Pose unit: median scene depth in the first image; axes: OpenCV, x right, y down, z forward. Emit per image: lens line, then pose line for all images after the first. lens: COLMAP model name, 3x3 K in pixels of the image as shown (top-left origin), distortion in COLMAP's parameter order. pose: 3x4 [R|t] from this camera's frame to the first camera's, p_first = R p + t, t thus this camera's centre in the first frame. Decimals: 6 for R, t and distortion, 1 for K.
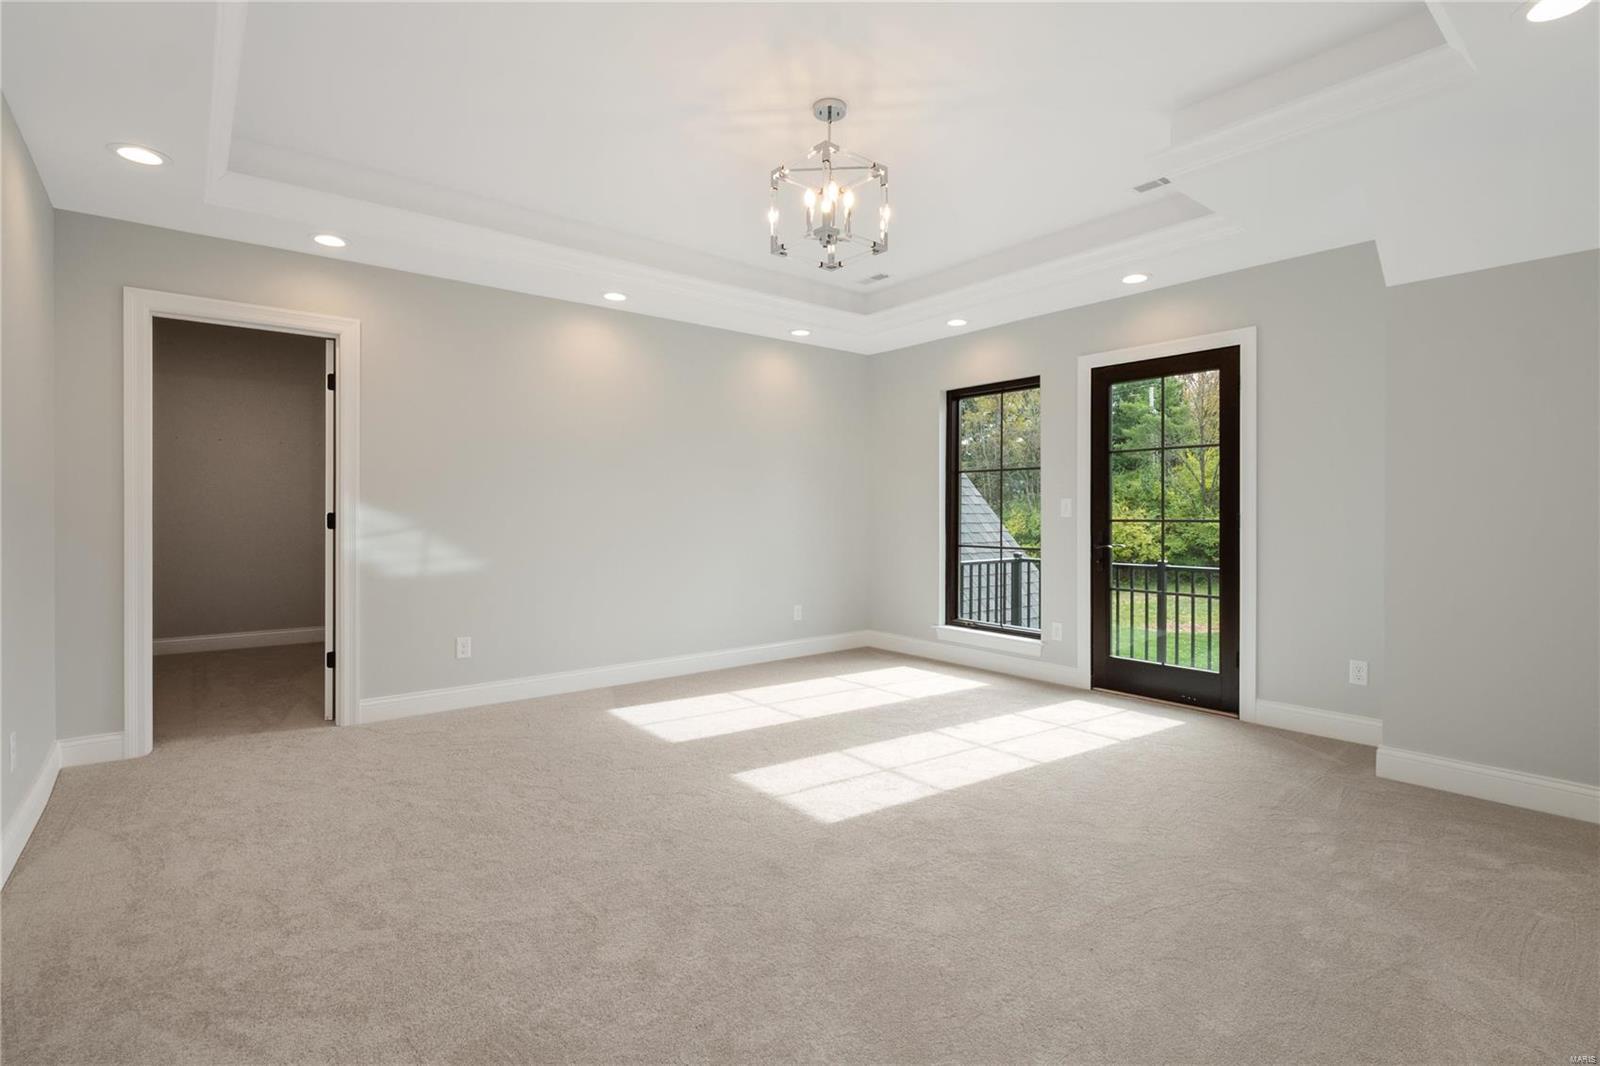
lens RADIAL K [[780.3, 0, 800.0], [0, 780.3, 533.0], [0, 0, 1]] dist [0.000605, 0.000158]
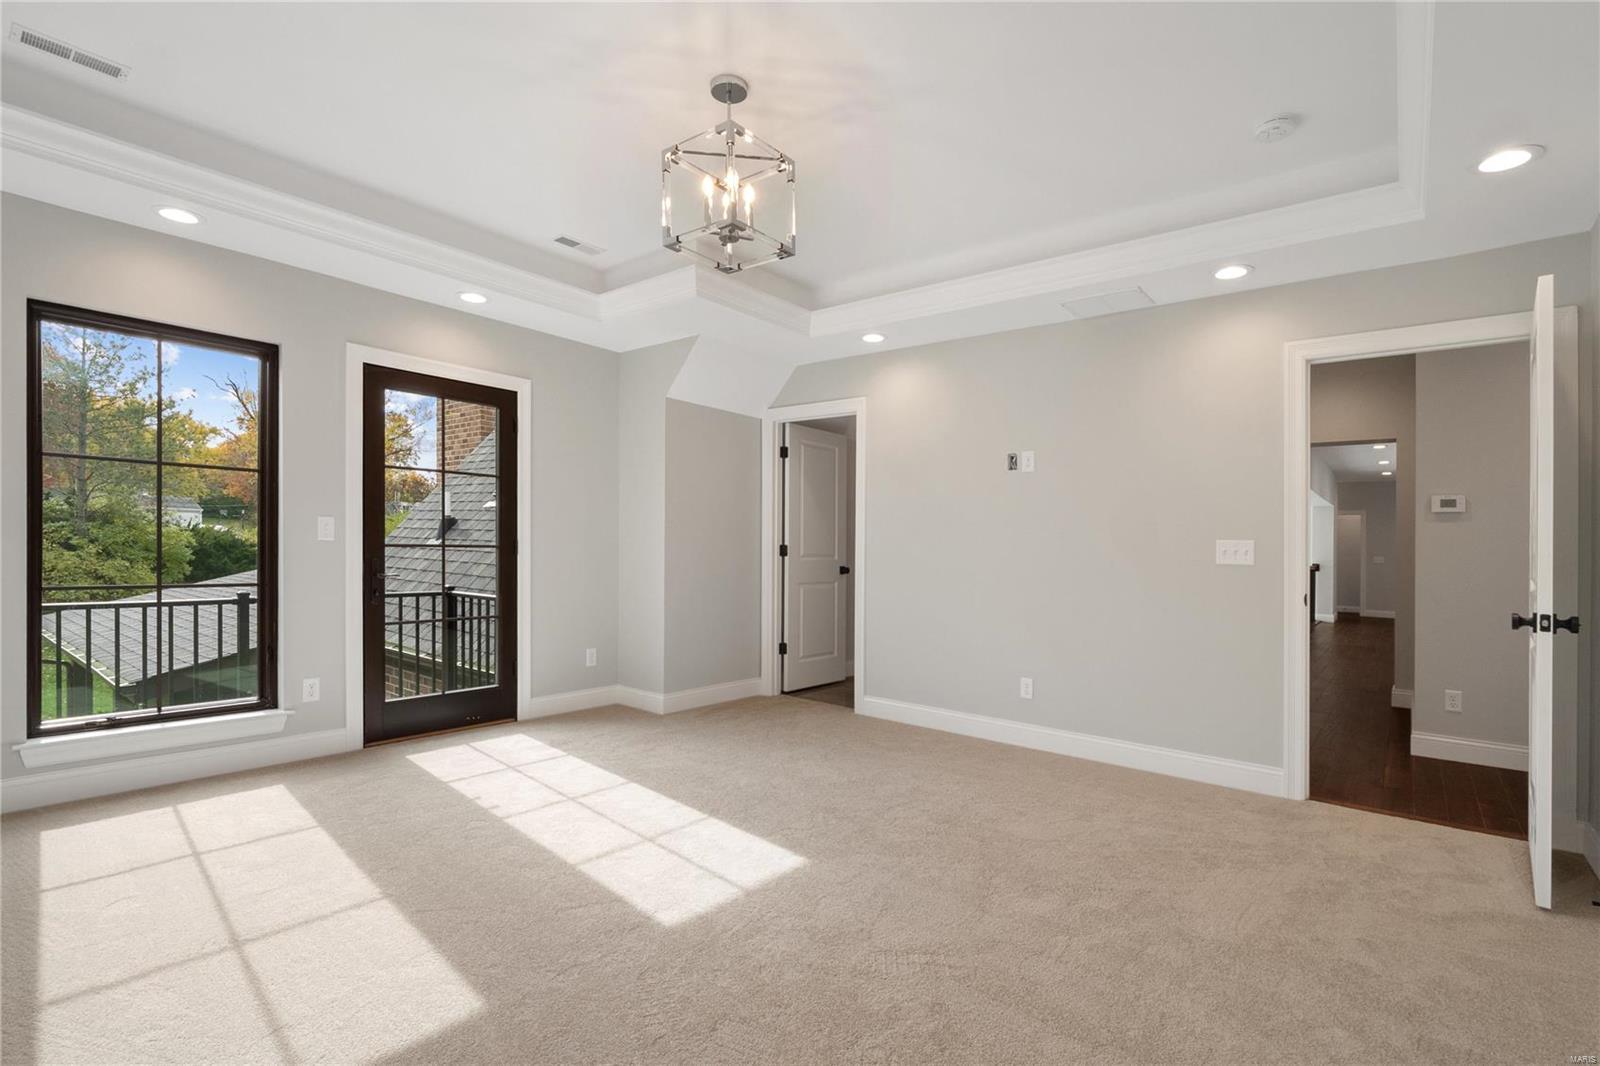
lens RADIAL K [[780.3, 0, 800.0], [0, 780.3, 533.0], [0, 0, 1]] dist [0.000605, 0.000158]
pose [[-0.227331, 0.010712, 0.973759, -0.544531], [-0.000056, 0.999939, -0.011013, -0.019332], [-0.973818, -0.002558, -0.227317, 0.729577]]
